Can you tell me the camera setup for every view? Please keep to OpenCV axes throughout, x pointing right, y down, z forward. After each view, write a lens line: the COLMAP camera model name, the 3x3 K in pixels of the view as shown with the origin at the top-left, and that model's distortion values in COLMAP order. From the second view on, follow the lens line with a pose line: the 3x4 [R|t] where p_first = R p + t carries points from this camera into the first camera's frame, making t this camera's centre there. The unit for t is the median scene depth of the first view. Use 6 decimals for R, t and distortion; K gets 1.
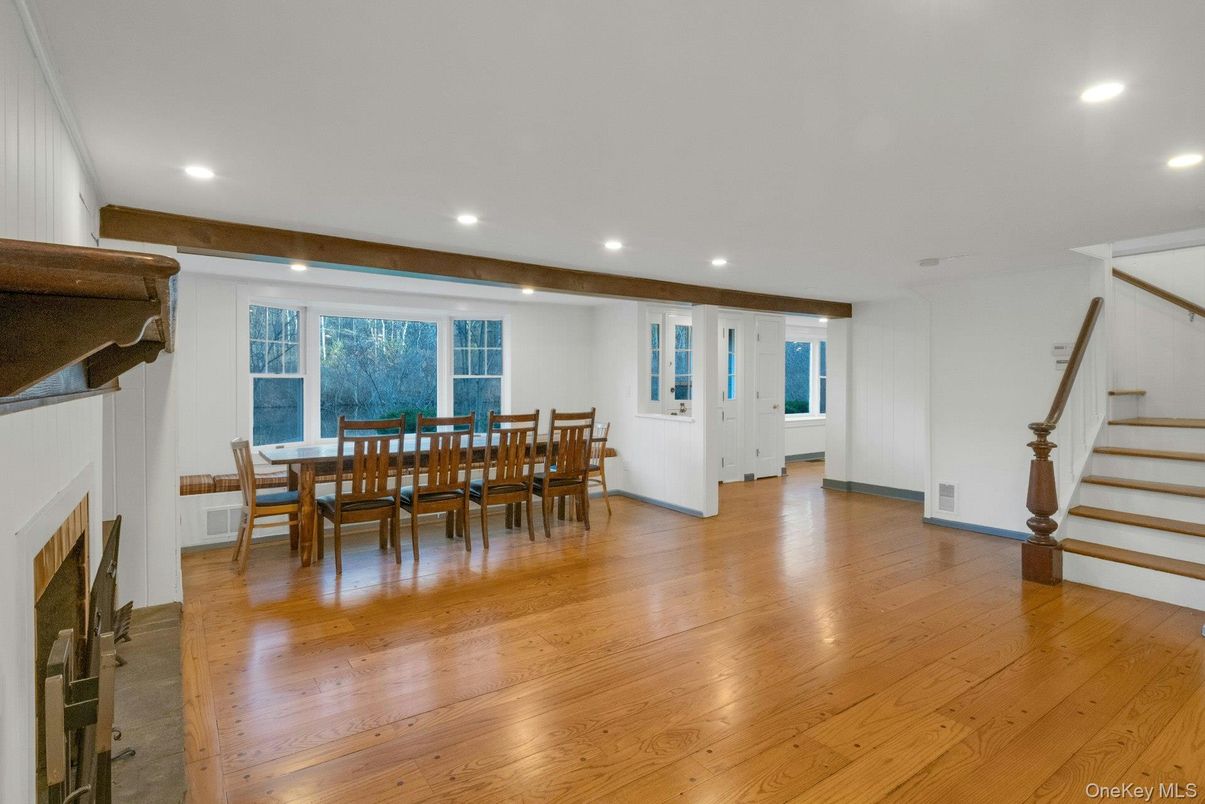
lens RADIAL K [[593.9, 0, 595.8], [0, 593.9, 393.3], [0, 0, 1]] dist [0.013853, -0.000761]
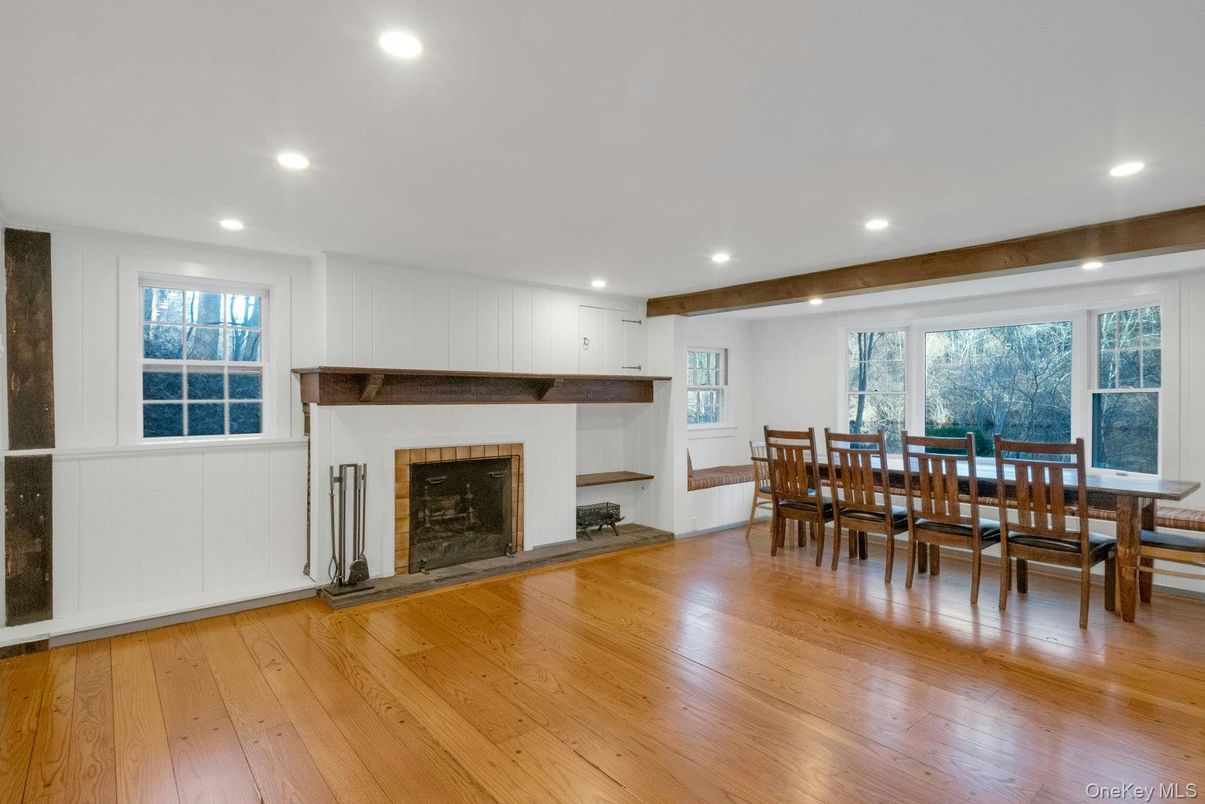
lens RADIAL K [[593.9, 0, 595.2], [0, 593.9, 403.9], [0, 0, 1]] dist [0.013853, -0.000761]
pose [[0.076385, 0.007253, -0.997052, 0.627061], [-0.016386, 0.999848, 0.006018, -0.007722], [0.996944, 0.015878, 0.076492, 0.447131]]
